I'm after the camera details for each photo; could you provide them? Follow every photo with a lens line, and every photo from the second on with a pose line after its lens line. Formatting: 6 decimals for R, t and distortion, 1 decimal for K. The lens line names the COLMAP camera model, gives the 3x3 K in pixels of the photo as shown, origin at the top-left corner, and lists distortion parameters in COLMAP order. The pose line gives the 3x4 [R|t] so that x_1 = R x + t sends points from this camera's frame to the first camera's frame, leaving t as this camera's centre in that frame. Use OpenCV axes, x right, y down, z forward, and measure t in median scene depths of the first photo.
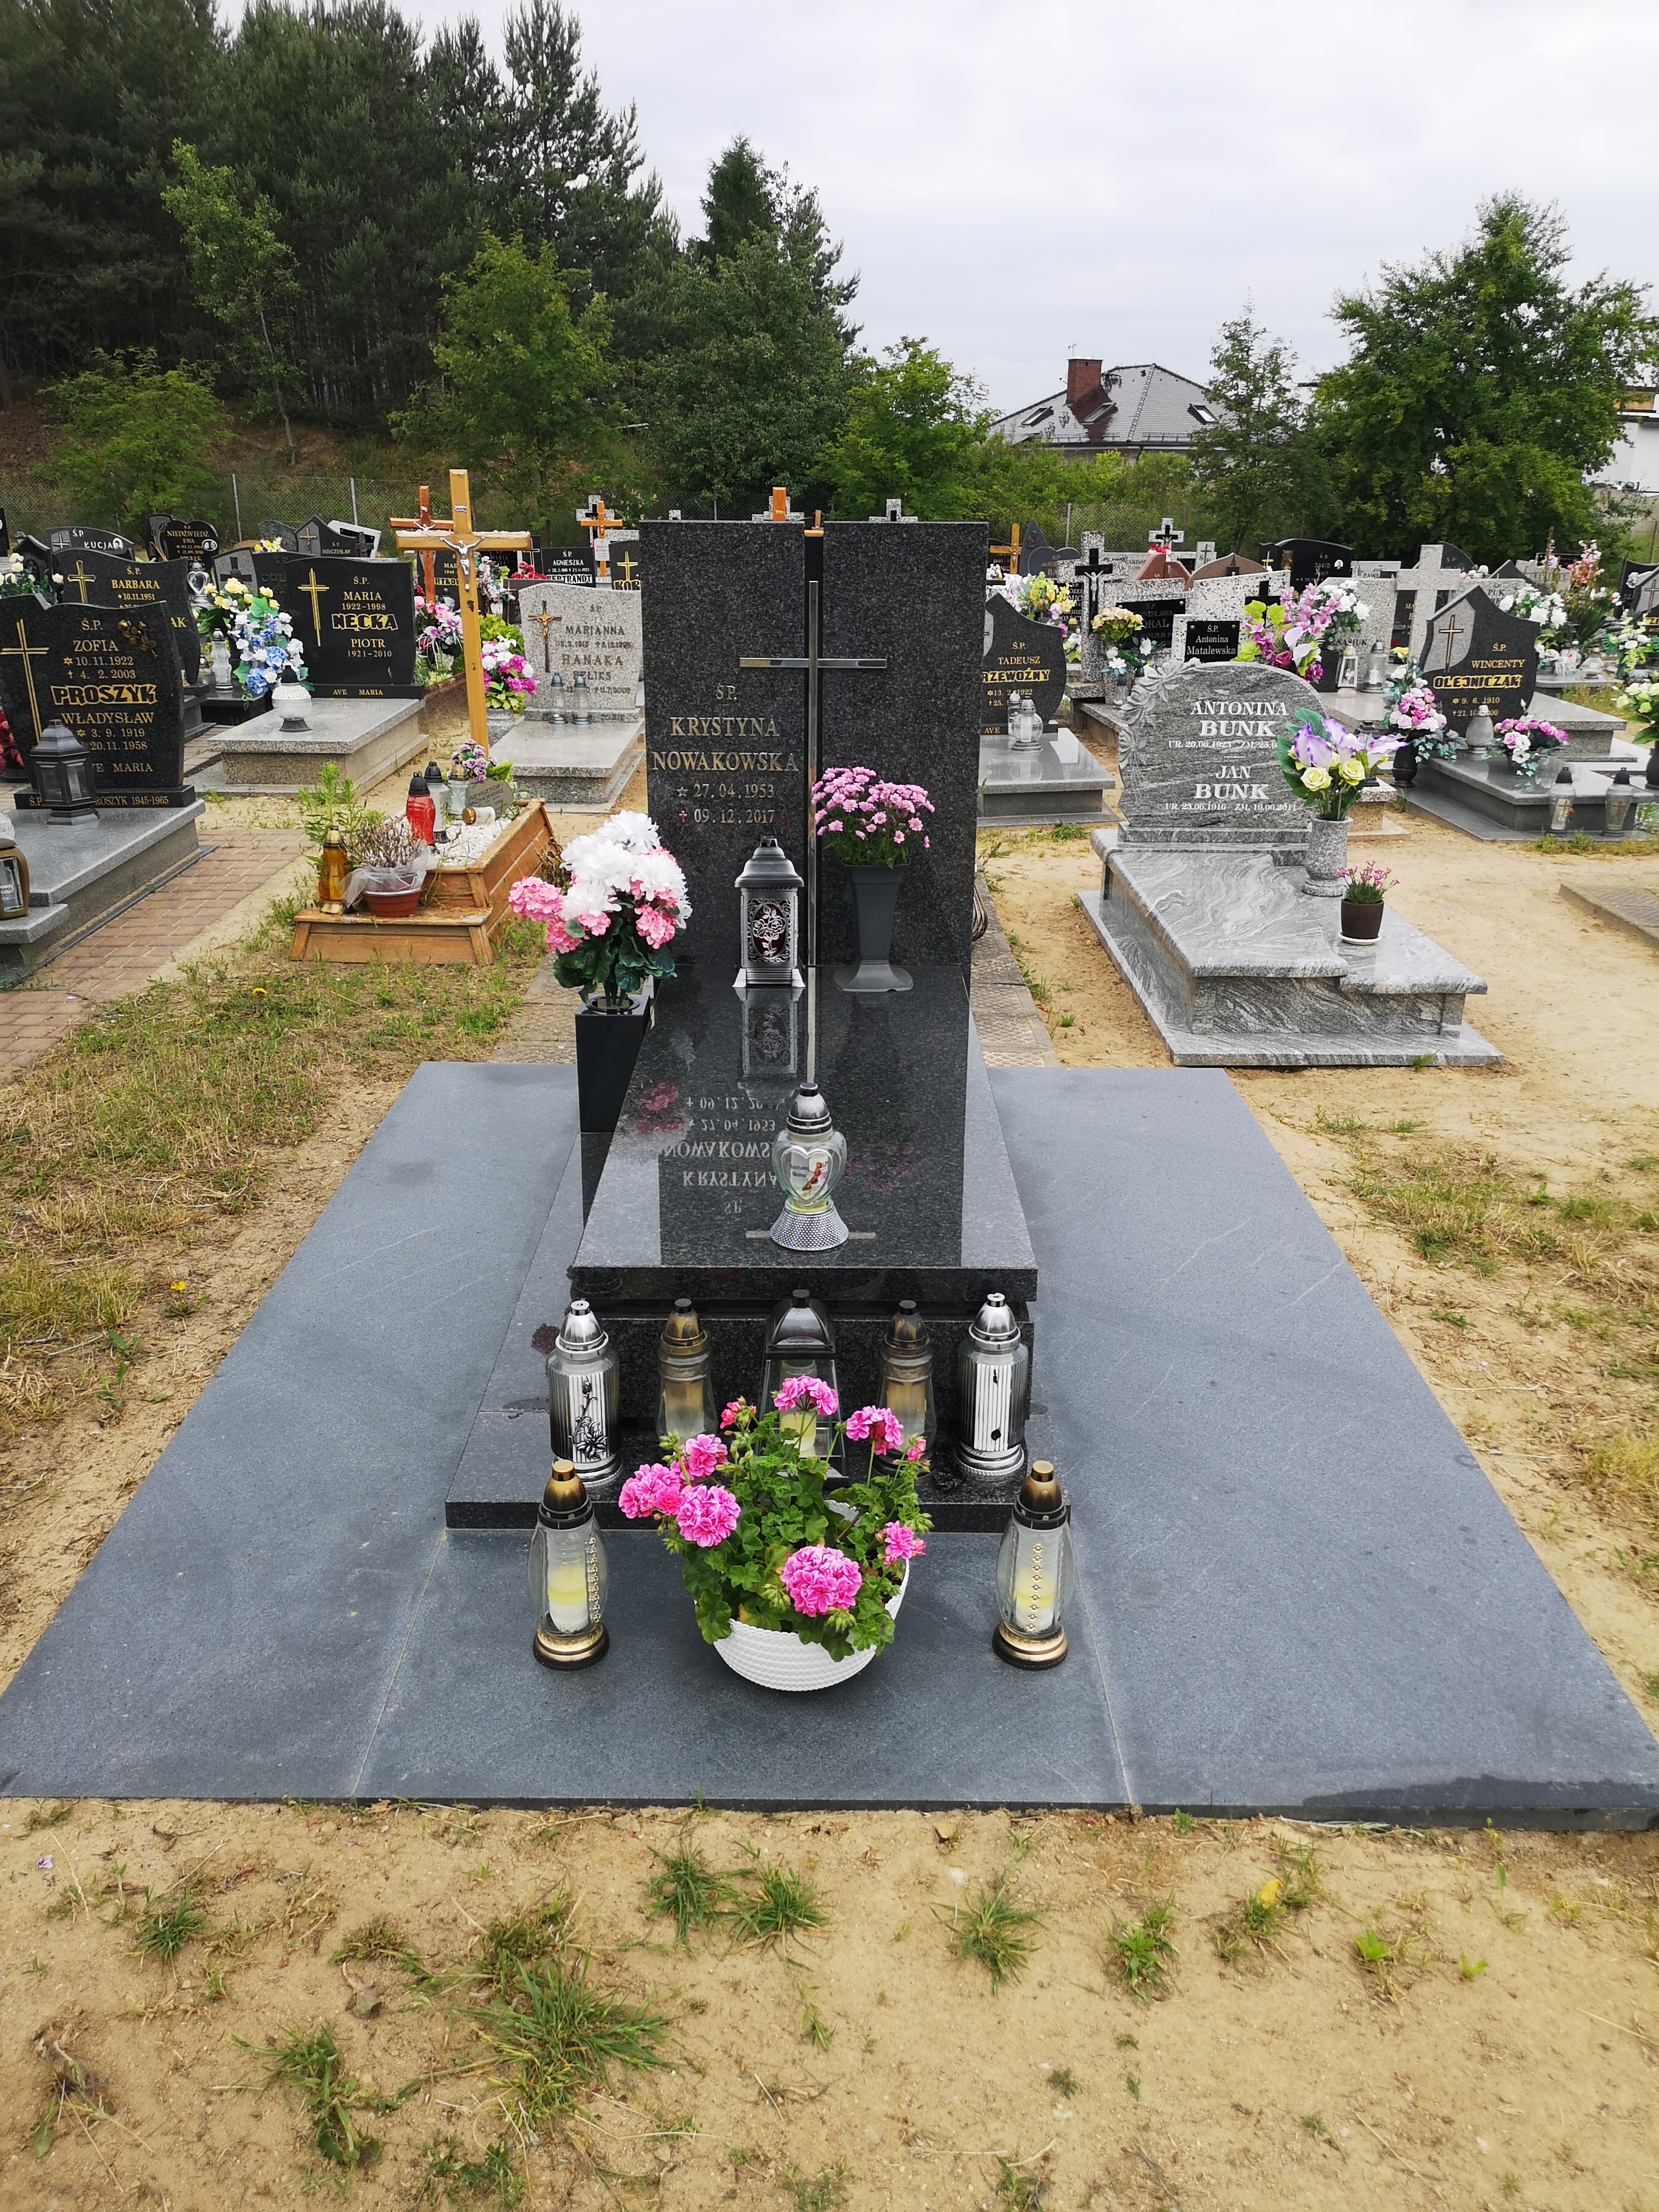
lens RADIAL K [[1694.4, 0, 830.6], [0, 1694.4, 1118.0], [0, 0, 1]] dist [0.036965, -0.043610]
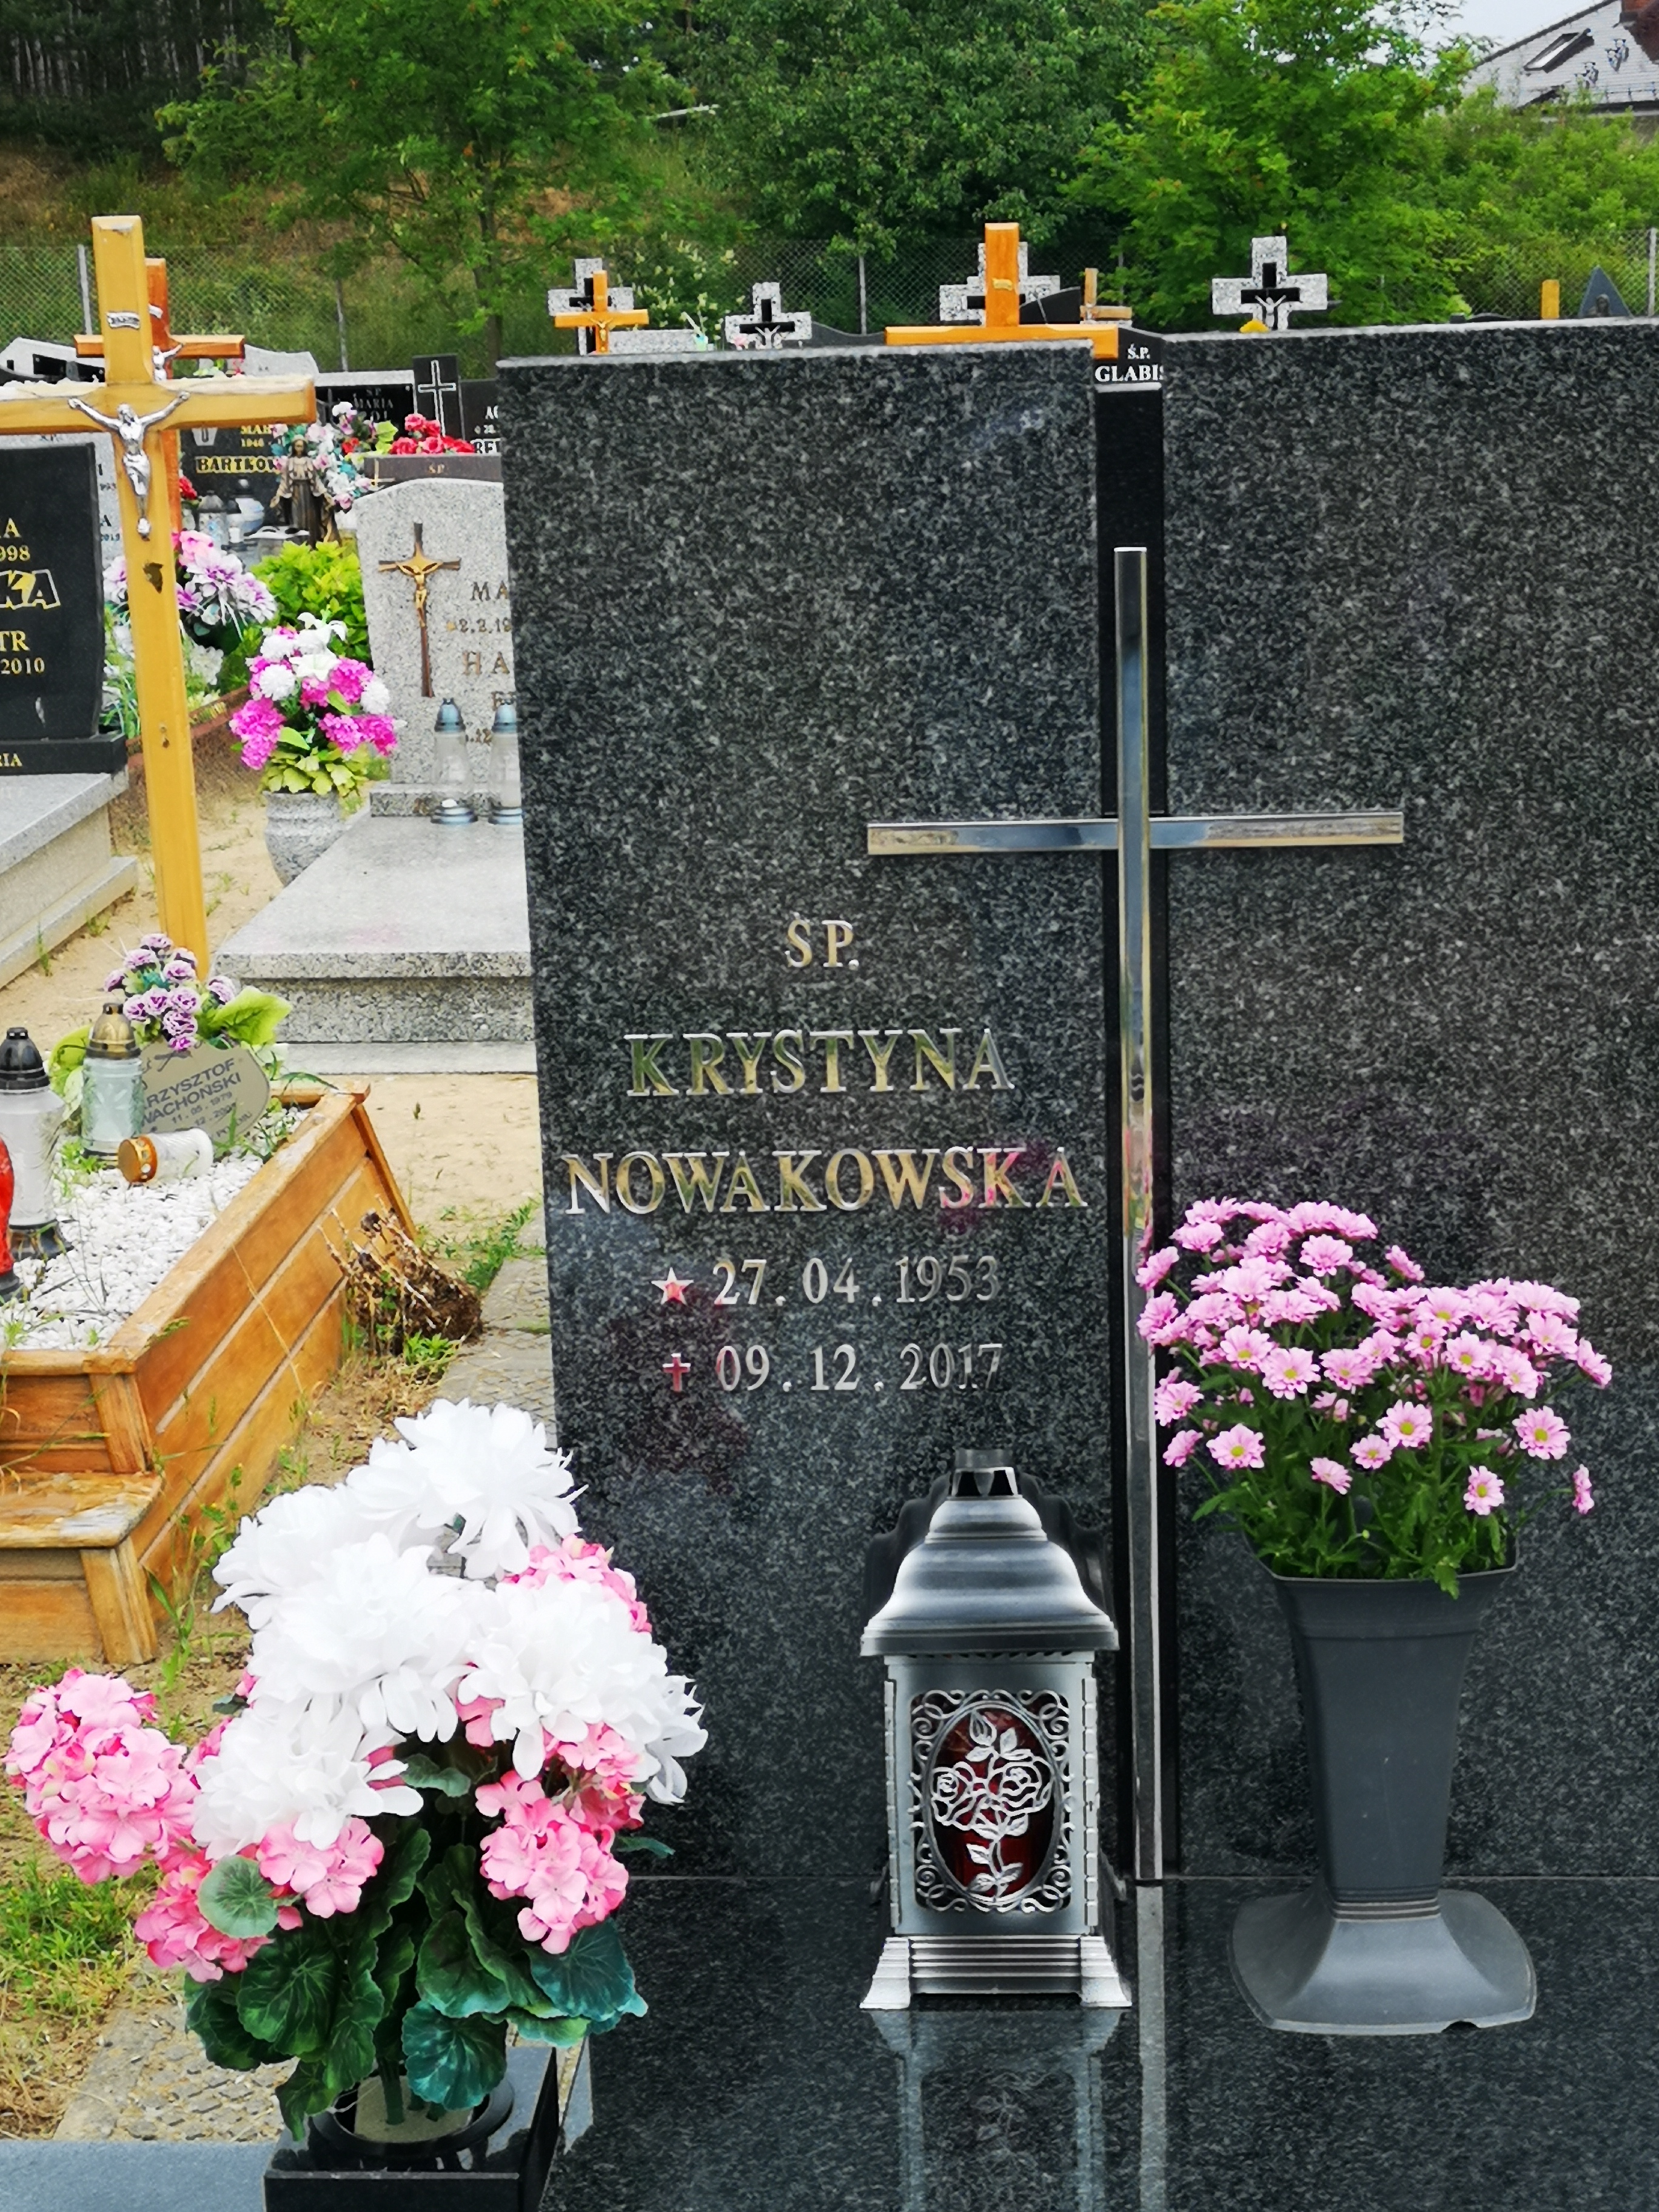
lens RADIAL K [[3609.9, 0, 827.4], [0, 3609.9, 1100.8], [0, 0, 1]] dist [0.014672, 0.000000]
pose [[0.996250, -0.023574, -0.083247, -0.008522], [0.013695, 0.993001, -0.117305, -0.111565], [0.085430, 0.115725, 0.989601, 0.300243]]
